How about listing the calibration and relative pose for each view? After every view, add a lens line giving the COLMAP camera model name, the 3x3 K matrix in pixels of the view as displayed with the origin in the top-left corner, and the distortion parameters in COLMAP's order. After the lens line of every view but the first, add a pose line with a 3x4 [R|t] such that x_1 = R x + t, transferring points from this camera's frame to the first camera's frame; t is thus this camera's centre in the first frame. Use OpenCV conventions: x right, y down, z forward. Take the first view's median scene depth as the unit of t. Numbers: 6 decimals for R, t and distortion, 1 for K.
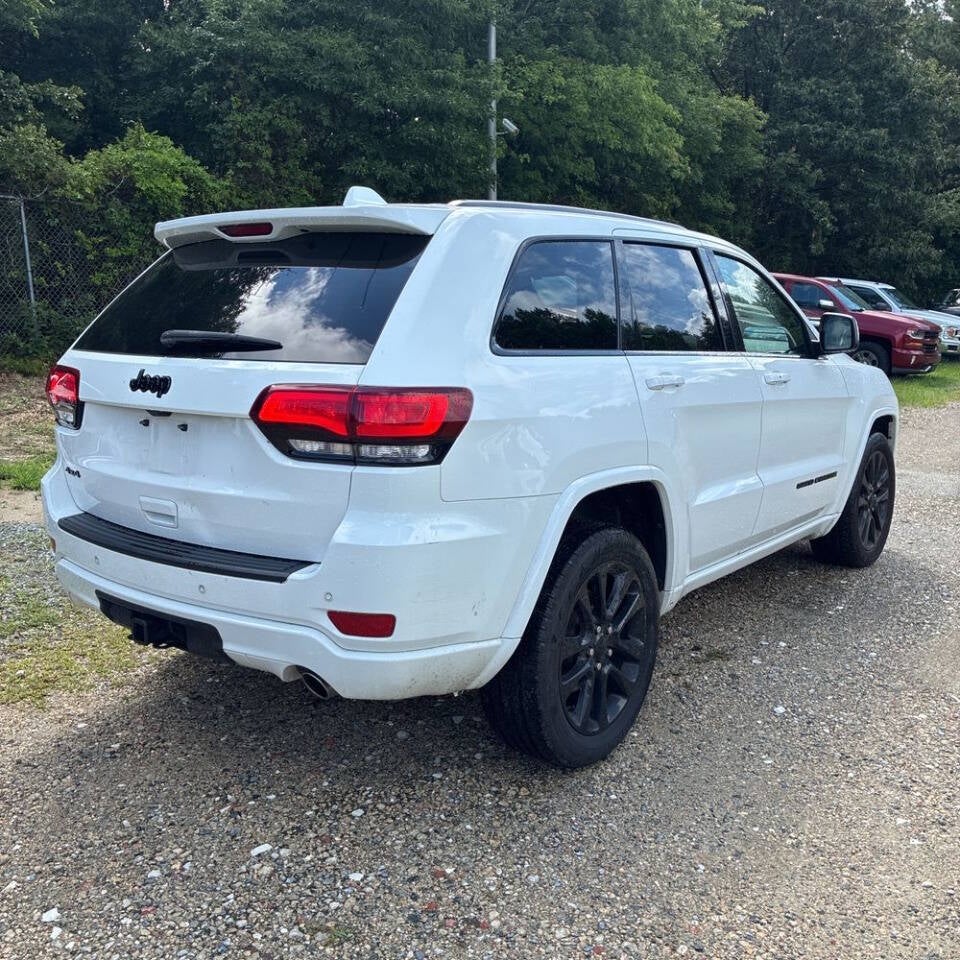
lens RADIAL K [[966.8, 0, 463.2], [0, 966.8, 470.3], [0, 0, 1]] dist [0.032638, 0.000000]
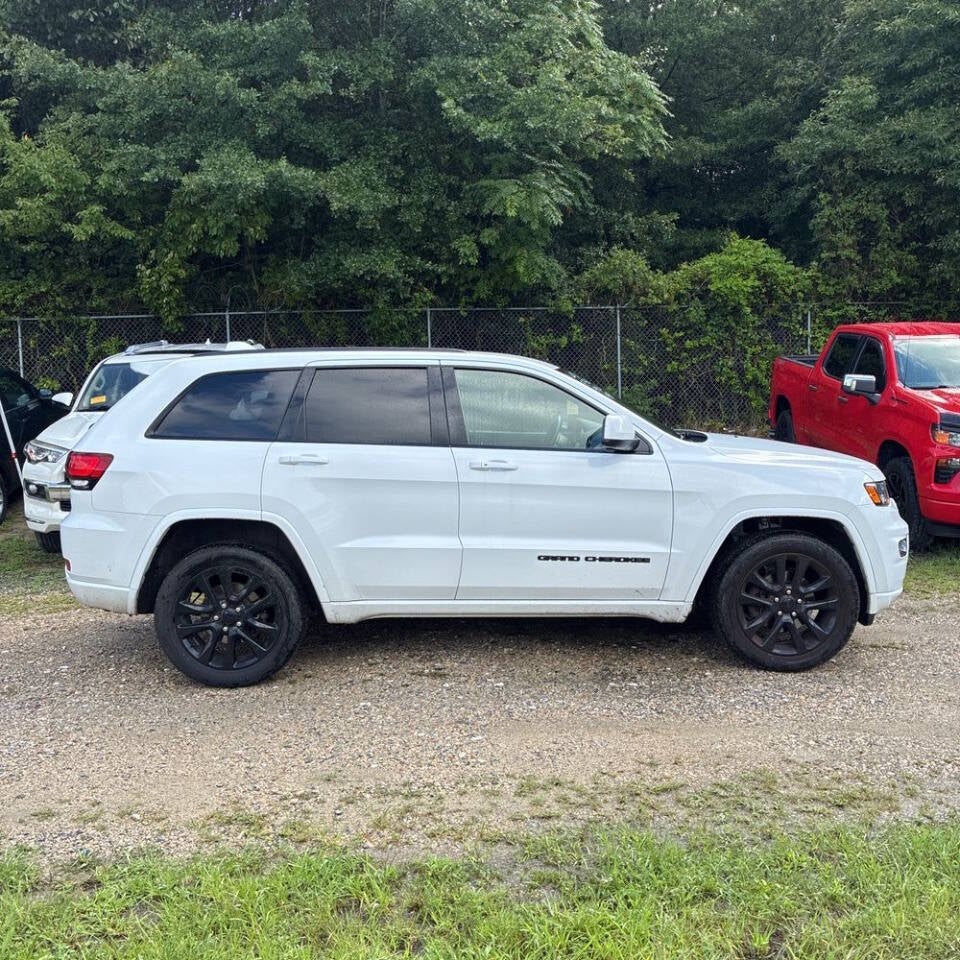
lens RADIAL K [[966.8, 0, 485.4], [0, 966.8, 476.7], [0, 0, 1]] dist [0.032638, 0.000000]
pose [[0.643252, 0.065379, -0.762858, 1.703556], [-0.114448, 0.993364, -0.011369, -0.088009], [0.757053, 0.094621, 0.646466, 0.247196]]
